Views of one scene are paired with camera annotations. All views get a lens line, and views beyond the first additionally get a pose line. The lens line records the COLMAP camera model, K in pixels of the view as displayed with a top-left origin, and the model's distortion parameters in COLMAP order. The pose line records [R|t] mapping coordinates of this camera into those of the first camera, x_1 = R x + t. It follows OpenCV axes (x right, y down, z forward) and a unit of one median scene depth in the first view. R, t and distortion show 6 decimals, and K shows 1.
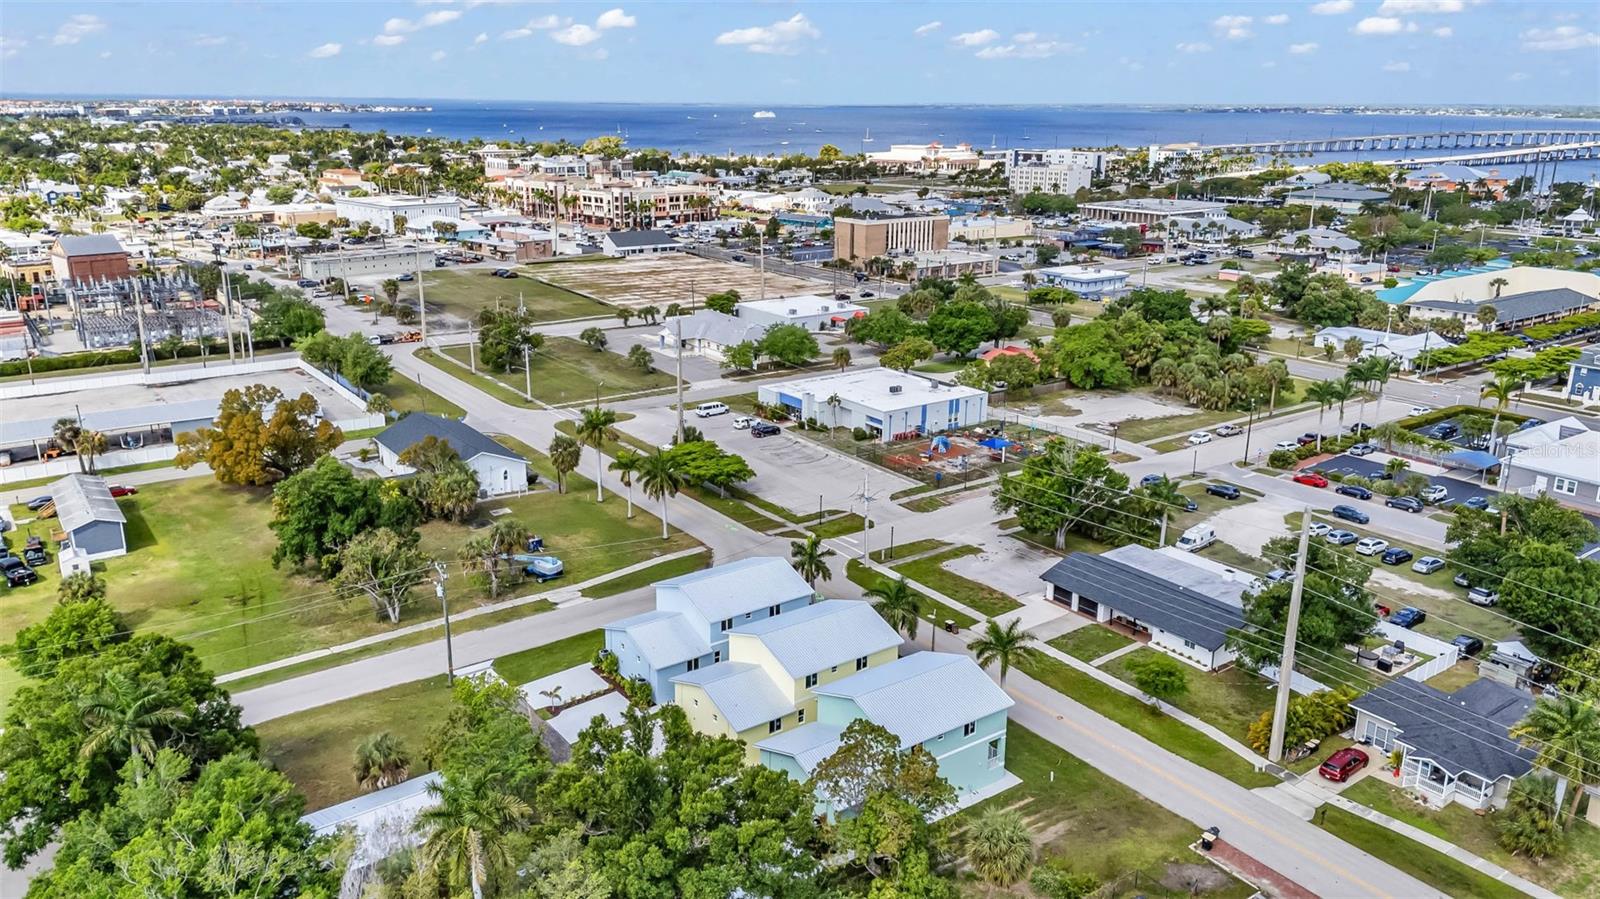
lens RADIAL K [[1171.8, 0, 800.3], [0, 1171.8, 451.2], [0, 0, 1]] dist [0.077791, -0.074943]
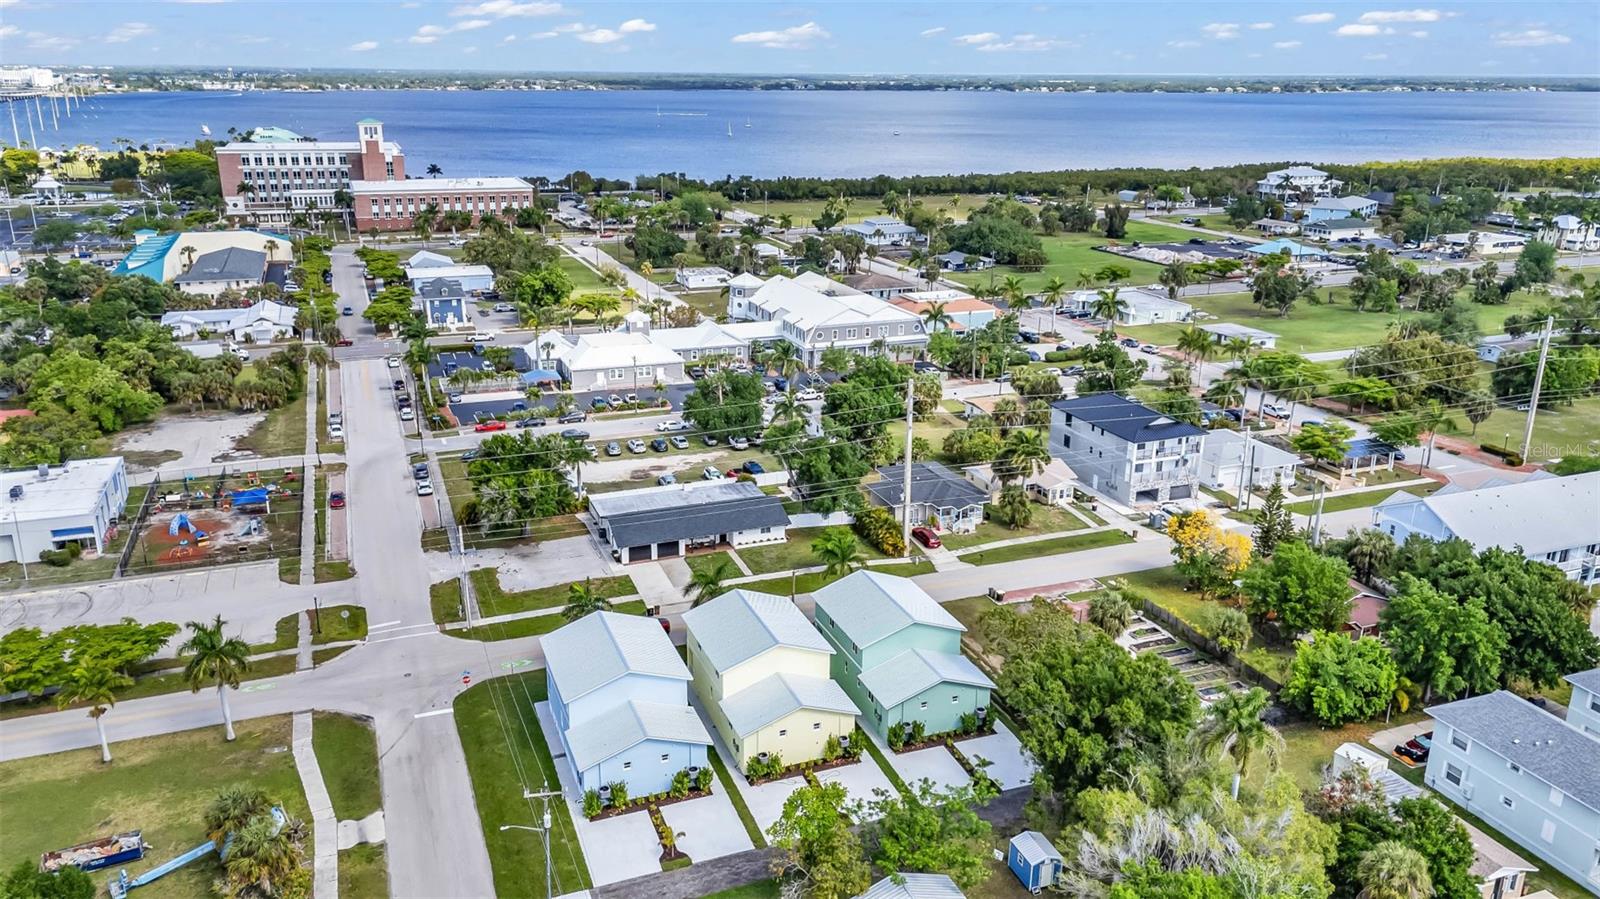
lens RADIAL K [[1171.8, 0, 800.3], [0, 1171.8, 451.2], [0, 0, 1]] dist [0.077791, -0.074943]
pose [[0.256752, -0.302215, 0.918011, -0.459009], [0.271299, 0.934199, 0.231666, -0.115282], [-0.927618, 0.189575, 0.321848, 0.312862]]
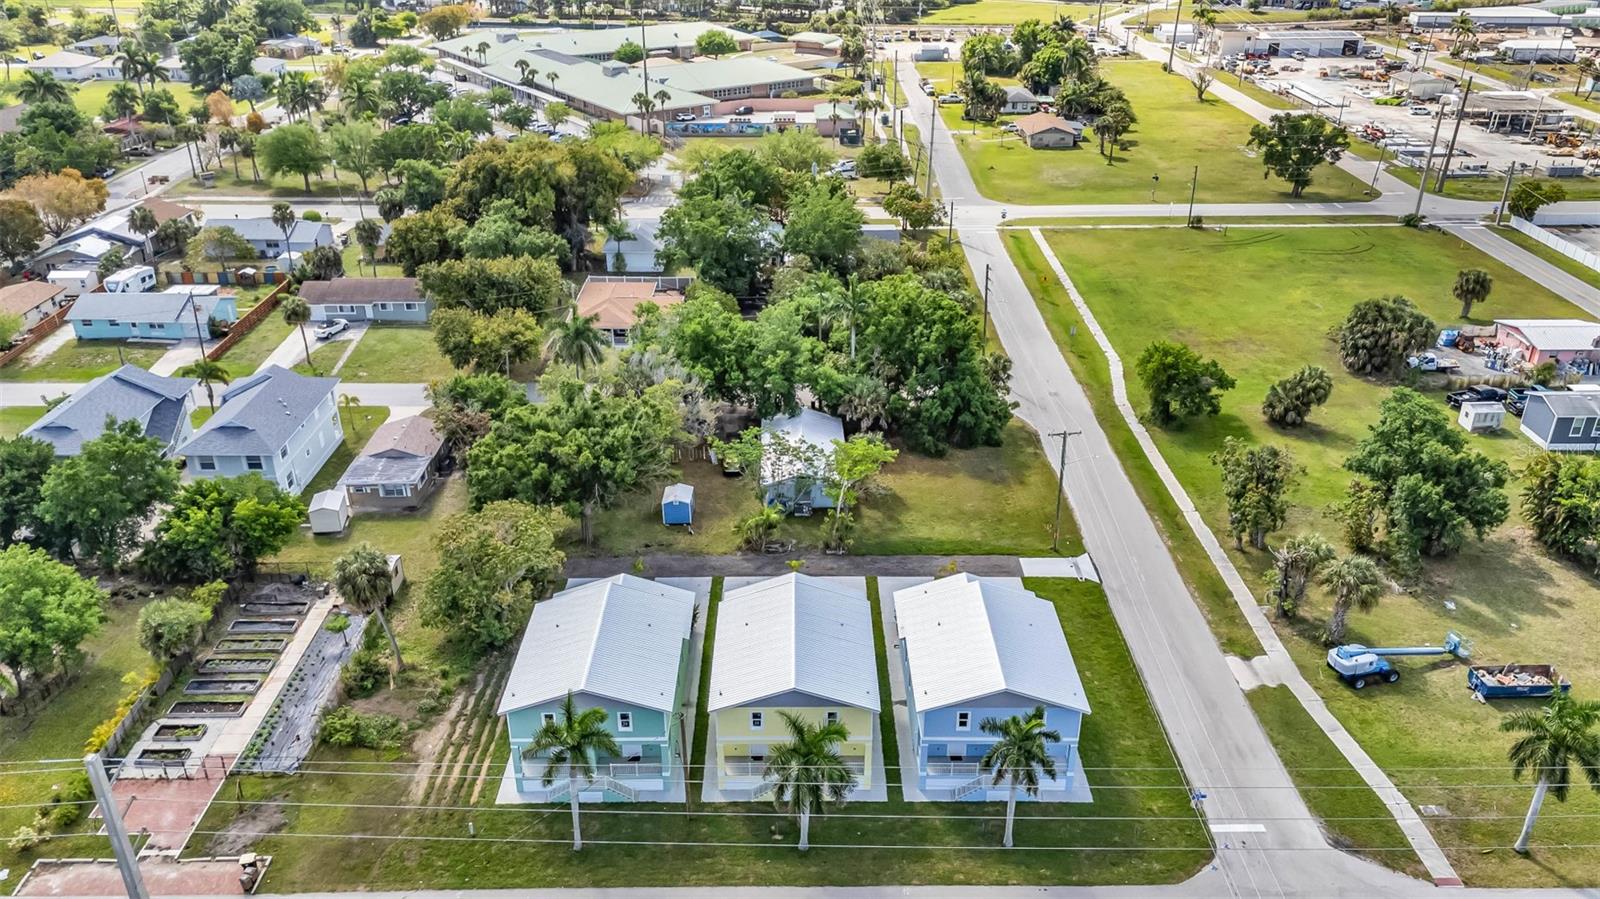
lens RADIAL K [[1171.8, 0, 800.3], [0, 1171.8, 451.2], [0, 0, 1]] dist [0.077791, -0.074943]
pose [[-0.585712, 0.360000, -0.726182, 0.269140], [-0.235585, 0.781651, 0.577513, -0.202093], [0.775526, 0.509334, -0.373012, 0.636349]]
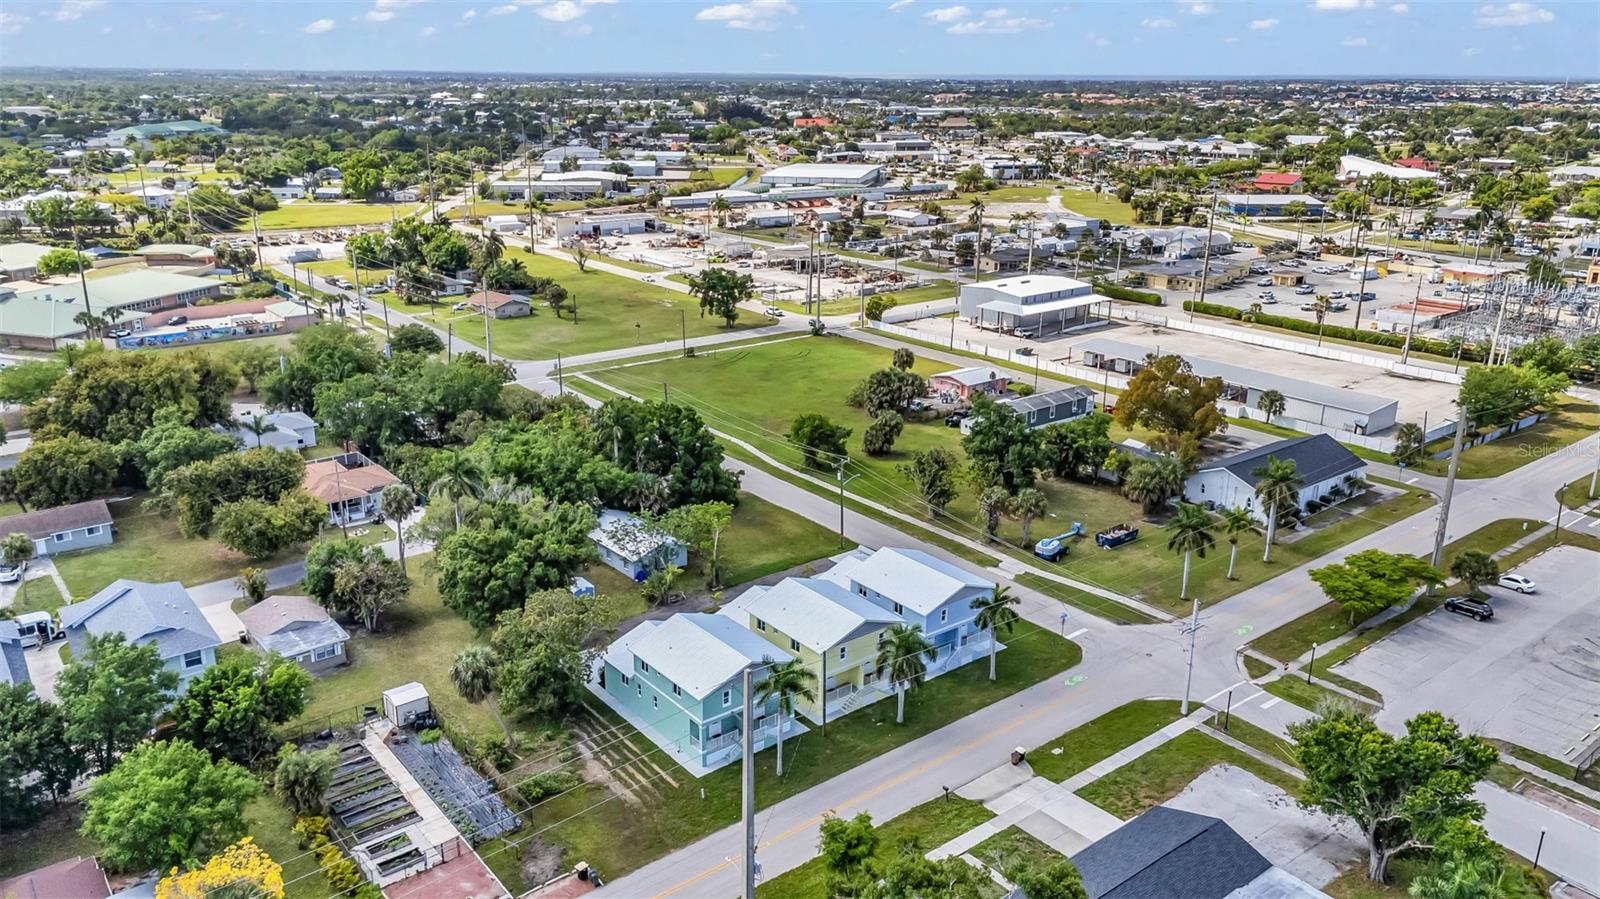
lens RADIAL K [[1171.8, 0, 800.3], [0, 1171.8, 451.2], [0, 0, 1]] dist [0.077791, -0.074943]
pose [[0.039494, 0.300405, -0.952994, 0.527843], [-0.290969, 0.915863, 0.276643, -0.146444], [0.955917, 0.266366, 0.123580, 0.417182]]
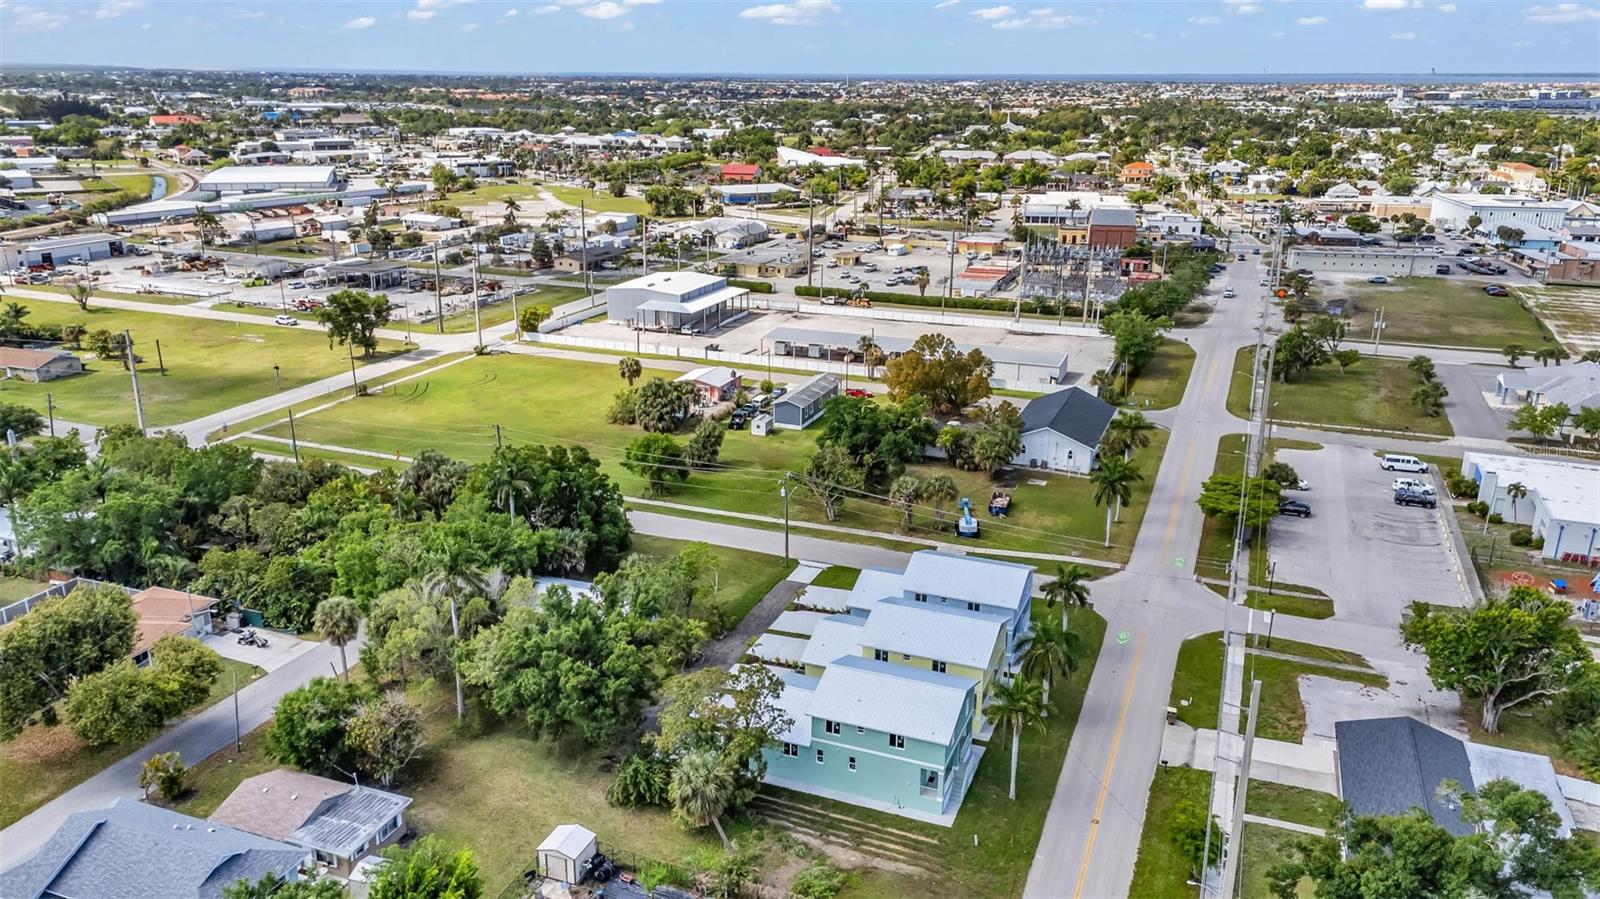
lens RADIAL K [[1171.8, 0, 800.3], [0, 1171.8, 451.2], [0, 0, 1]] dist [0.077791, -0.074943]
pose [[0.536775, 0.256579, -0.803766, 0.394934], [-0.245155, 0.958969, 0.142402, -0.061938], [0.807324, 0.120610, 0.577652, 0.138883]]
